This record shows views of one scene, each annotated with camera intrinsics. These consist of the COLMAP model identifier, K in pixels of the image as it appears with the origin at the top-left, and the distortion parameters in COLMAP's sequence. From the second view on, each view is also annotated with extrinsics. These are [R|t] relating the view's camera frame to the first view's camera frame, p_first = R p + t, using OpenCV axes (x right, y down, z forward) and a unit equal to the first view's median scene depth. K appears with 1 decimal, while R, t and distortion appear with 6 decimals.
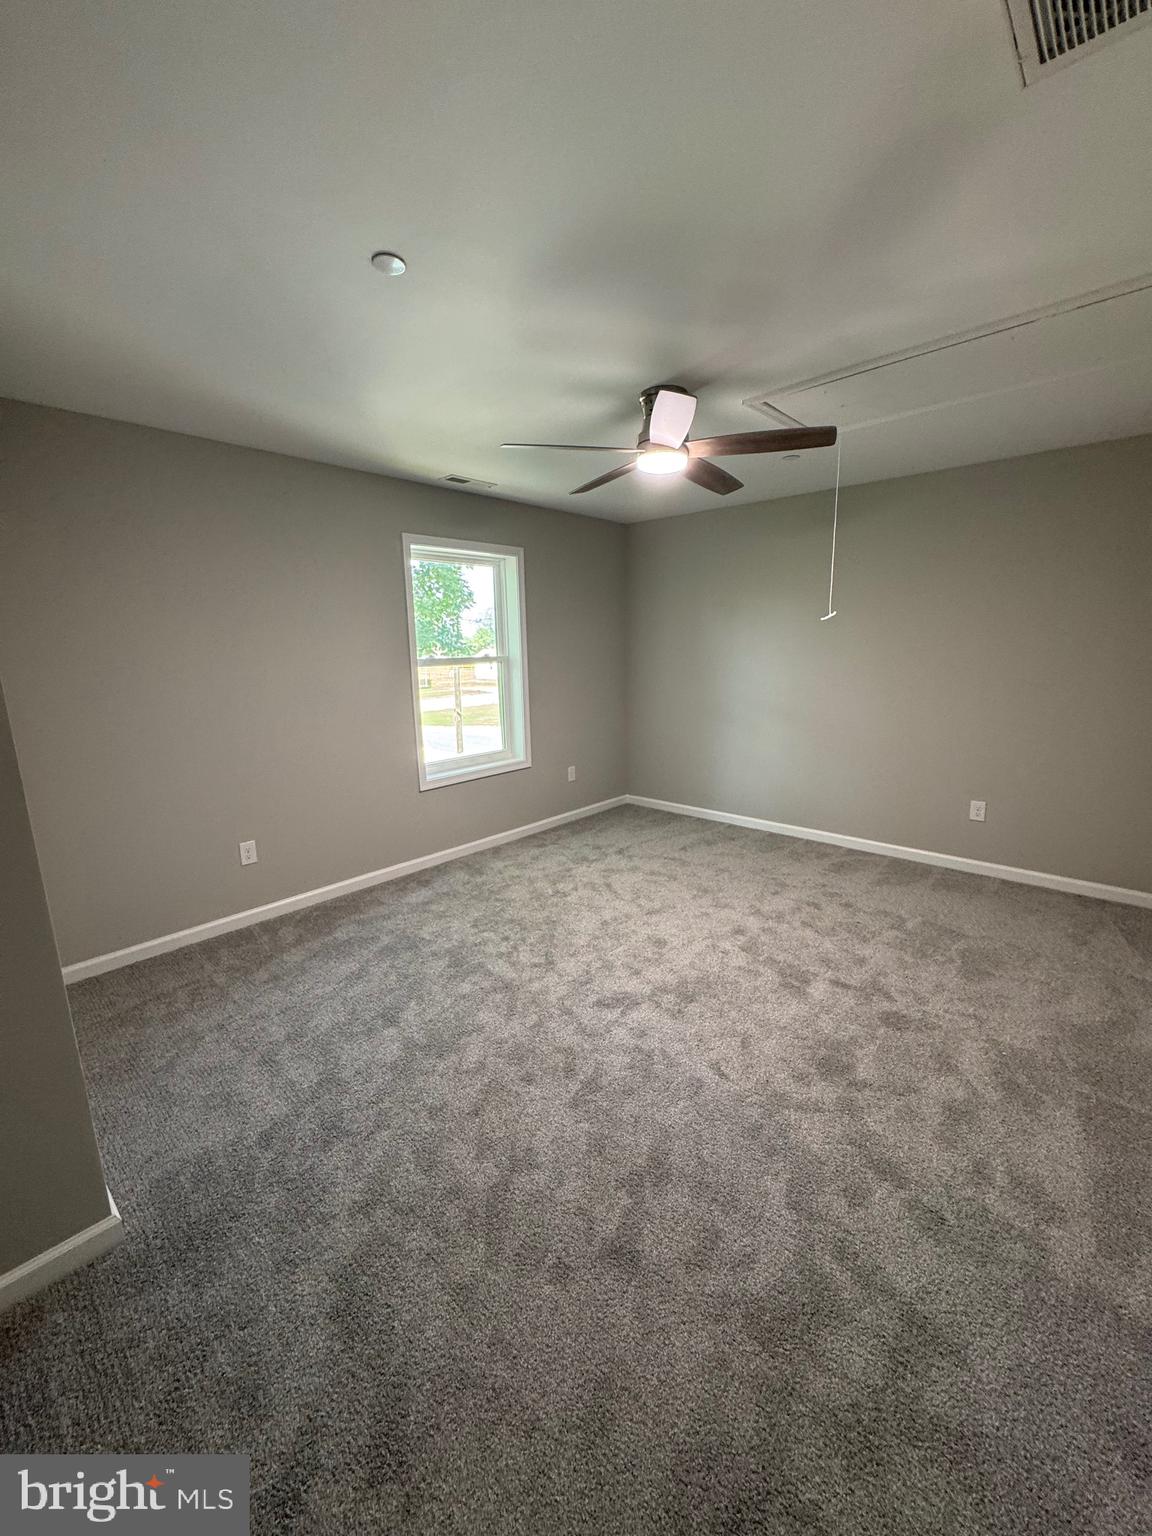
lens RADIAL K [[614.4, 0, 575.1], [0, 614.4, 769.6], [0, 0, 1]] dist [0.000576, 0.000067]
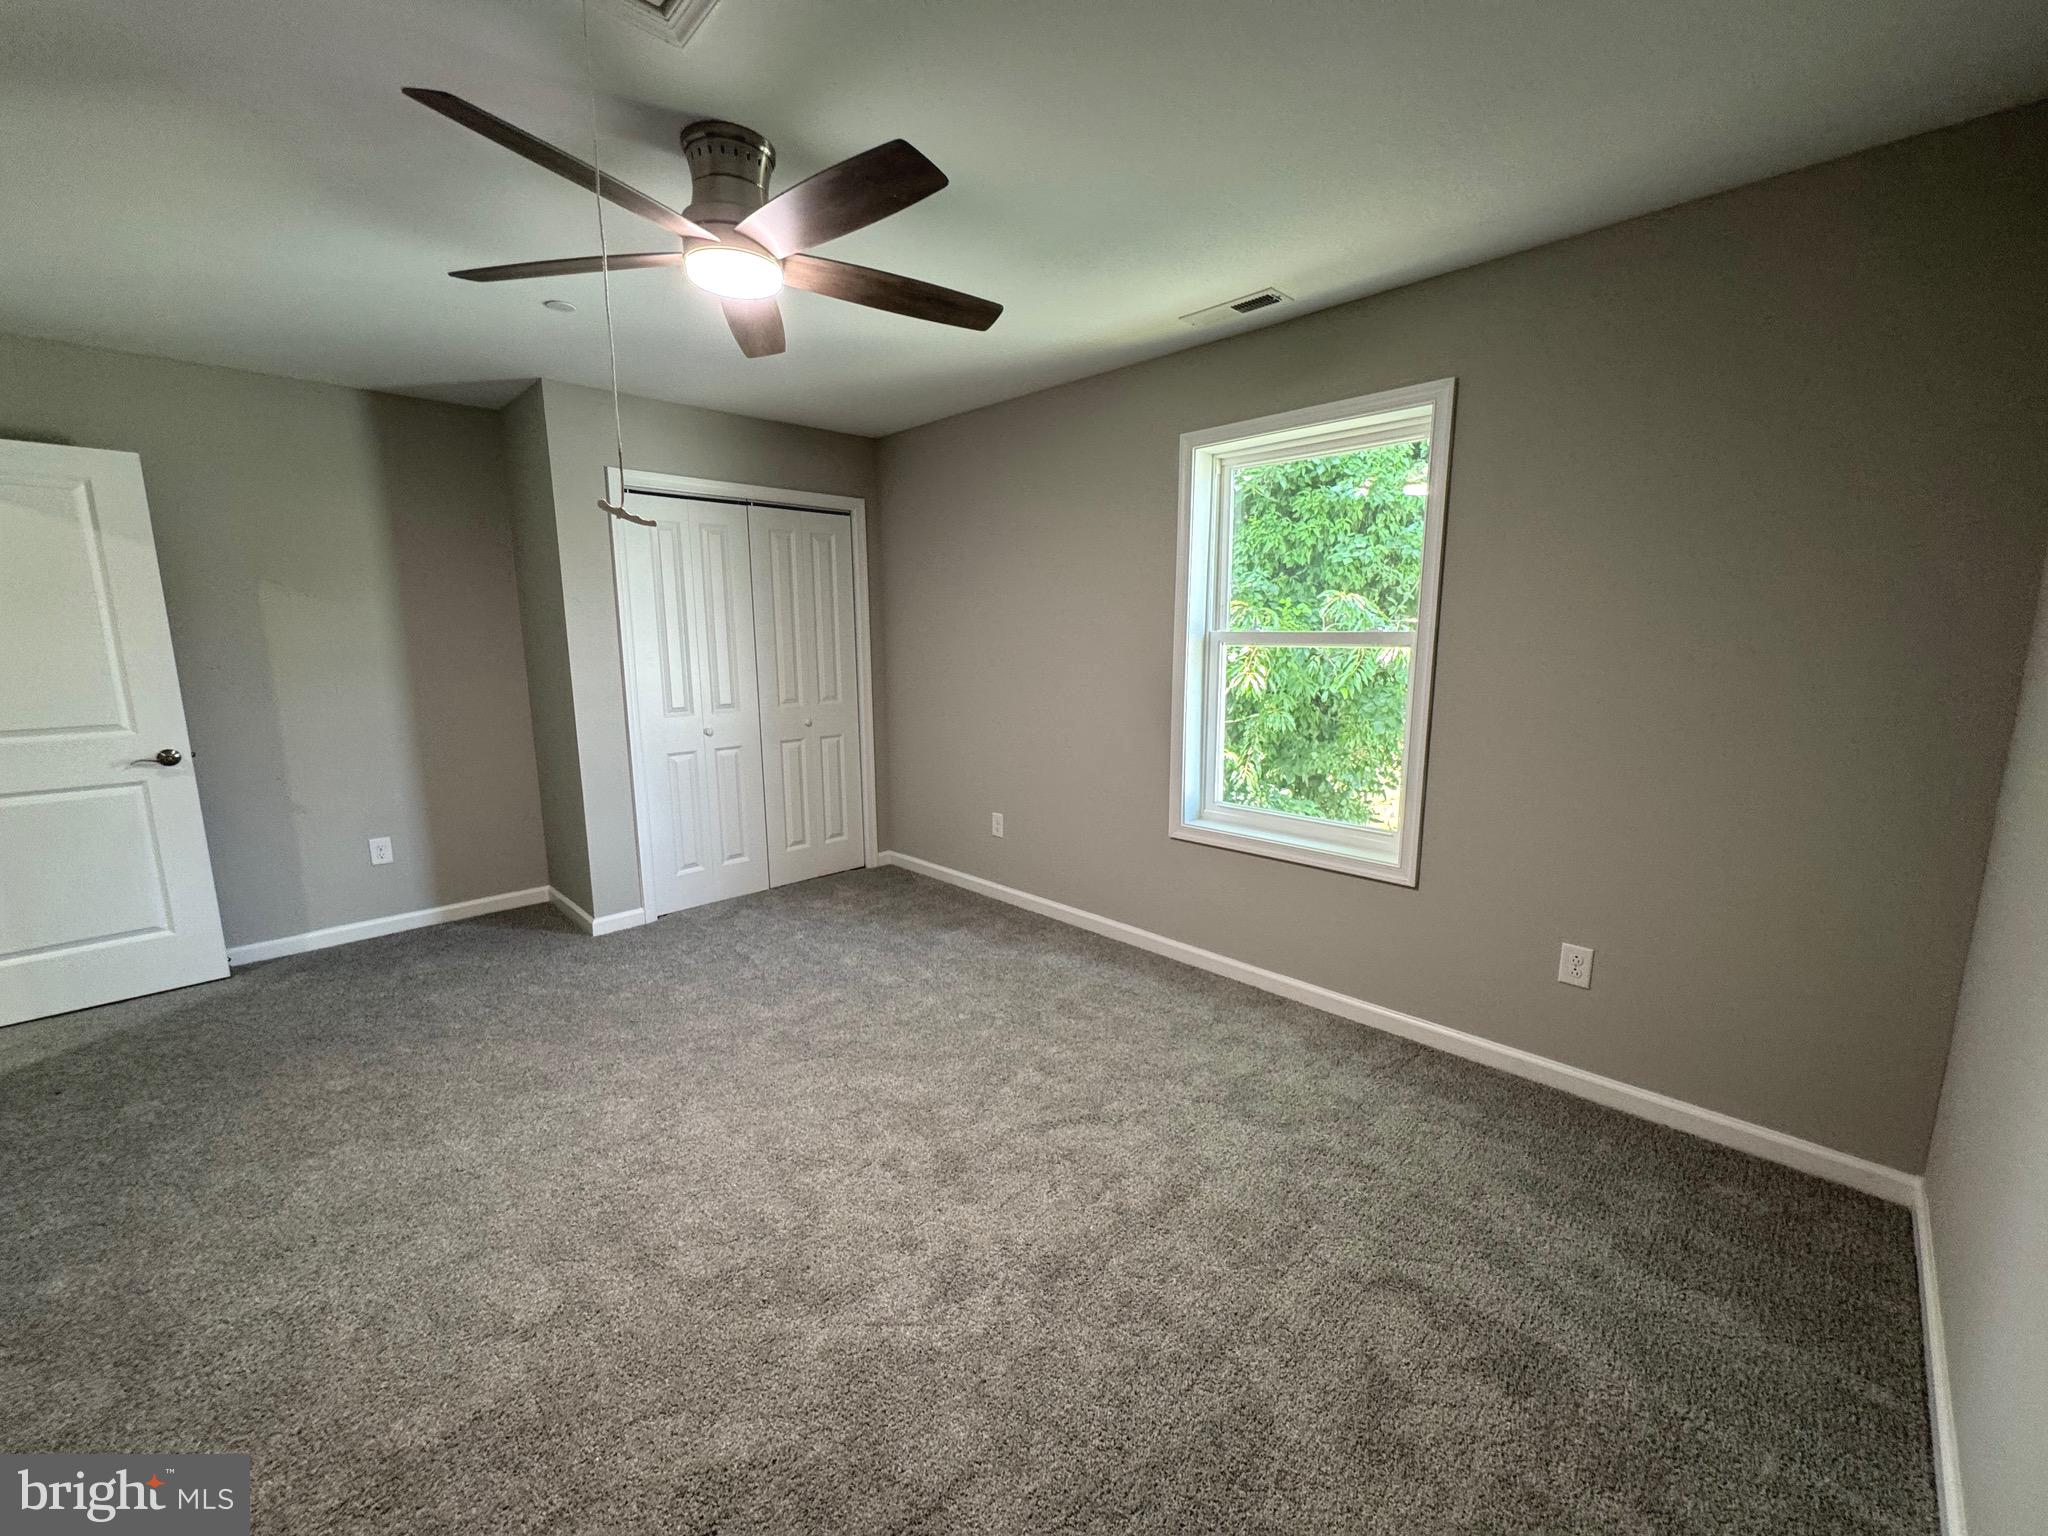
lens RADIAL K [[819.3, 0, 1026.1], [0, 819.3, 767.6], [0, 0, 1]] dist [0.000576, 0.000067]
pose [[-0.039045, 0.182812, -0.982372, 0.595731], [-0.203387, 0.961087, 0.186935, -0.167628], [0.978320, 0.207101, -0.000344, 0.864385]]
